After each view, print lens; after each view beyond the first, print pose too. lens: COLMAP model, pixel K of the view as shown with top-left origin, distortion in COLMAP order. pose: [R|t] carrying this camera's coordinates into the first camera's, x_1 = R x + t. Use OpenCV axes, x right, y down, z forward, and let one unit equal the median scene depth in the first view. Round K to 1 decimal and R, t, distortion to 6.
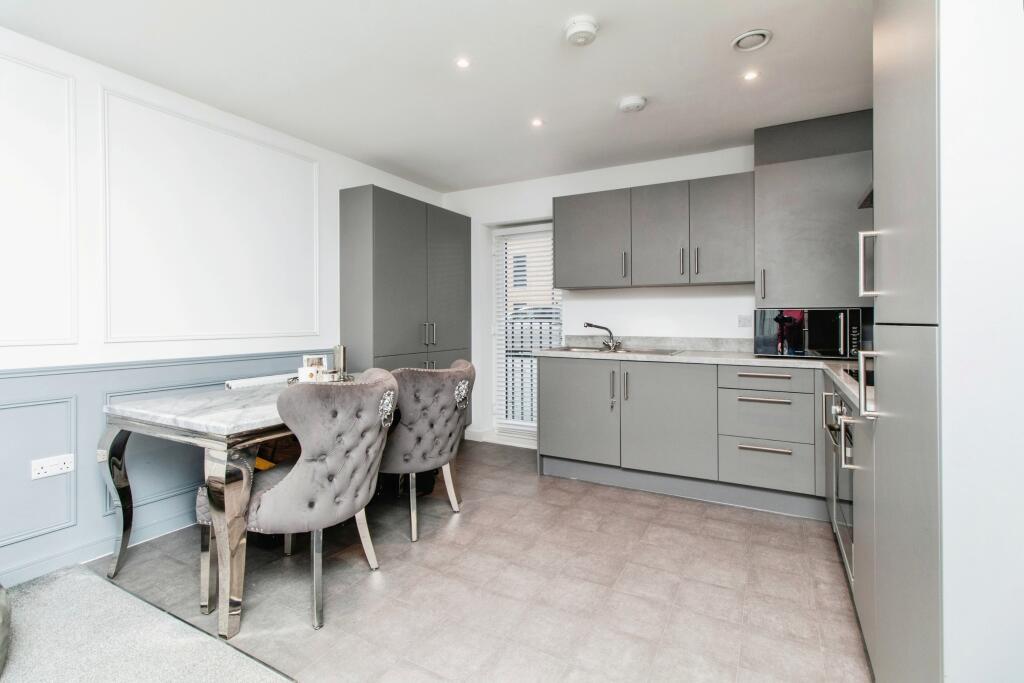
lens RADIAL K [[483.0, 0, 507.3], [0, 483.0, 319.3], [0, 0, 1]] dist [0.000234, -0.000028]
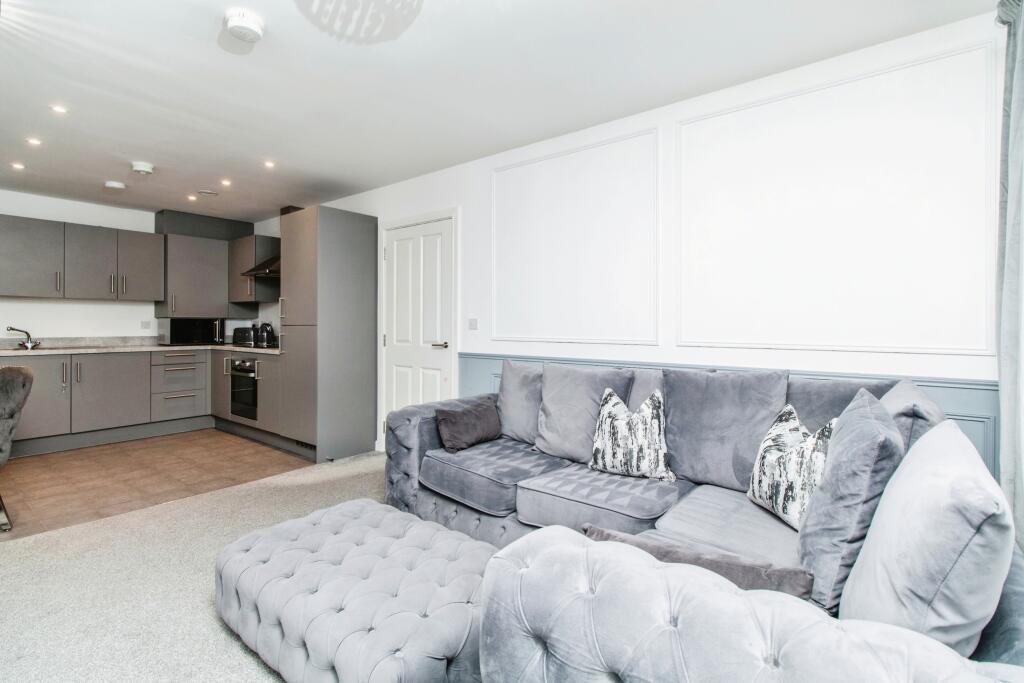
lens RADIAL K [[483.0, 0, 507.3], [0, 483.0, 319.3], [0, 0, 1]] dist [0.000234, -0.000028]
pose [[0.163027, 0.010306, 0.986568, -0.832793], [-0.000763, 0.999946, -0.010320, 0.000482], [-0.986621, 0.000930, 0.163026, -0.392868]]
